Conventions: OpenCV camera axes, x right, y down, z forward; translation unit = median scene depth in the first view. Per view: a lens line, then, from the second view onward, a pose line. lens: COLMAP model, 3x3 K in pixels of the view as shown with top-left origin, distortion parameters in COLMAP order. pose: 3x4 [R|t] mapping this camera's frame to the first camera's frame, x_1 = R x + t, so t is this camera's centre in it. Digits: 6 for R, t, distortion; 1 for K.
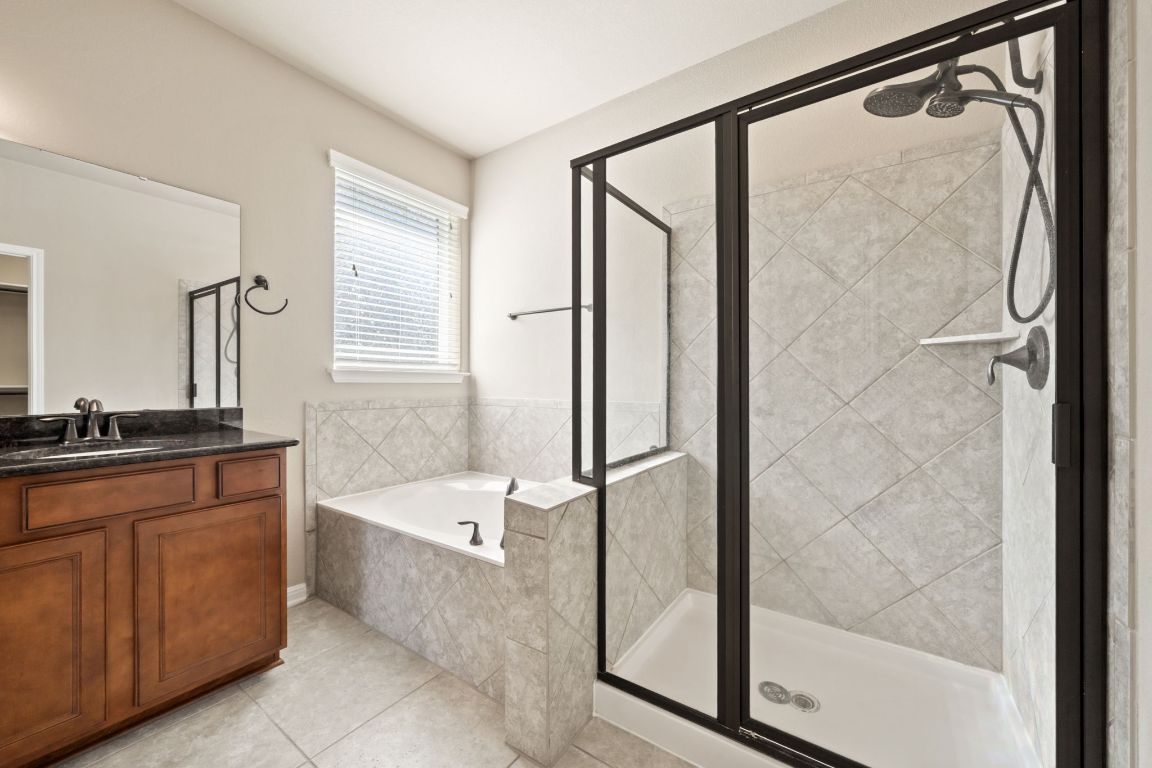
lens RADIAL K [[431.2, 0, 576.0], [0, 431.2, 384.0], [0, 0, 1]] dist [-0.001871, -0.000100]
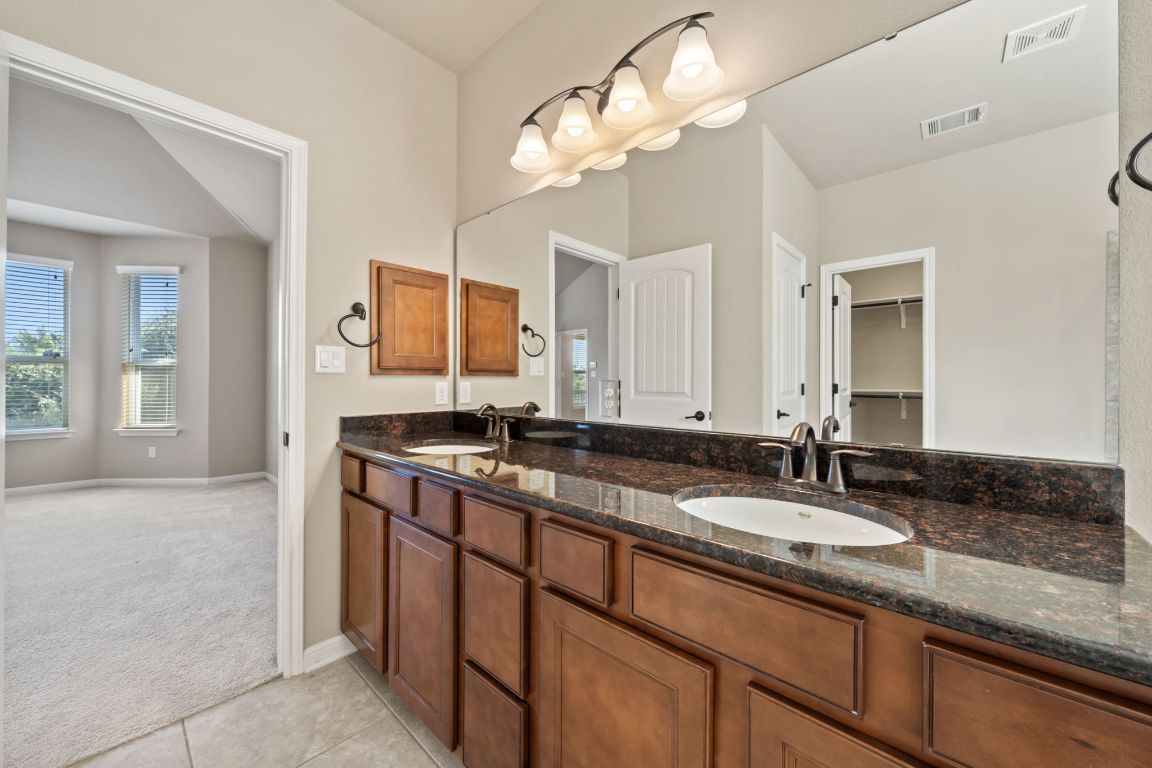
lens RADIAL K [[431.2, 0, 576.0], [0, 431.2, 384.0], [0, 0, 1]] dist [-0.001871, -0.000100]
pose [[-0.127994, -0.000522, -0.991775, -0.432792], [0.001935, 0.999998, -0.000776, -0.023762], [0.991773, -0.002018, -0.127993, 0.745338]]
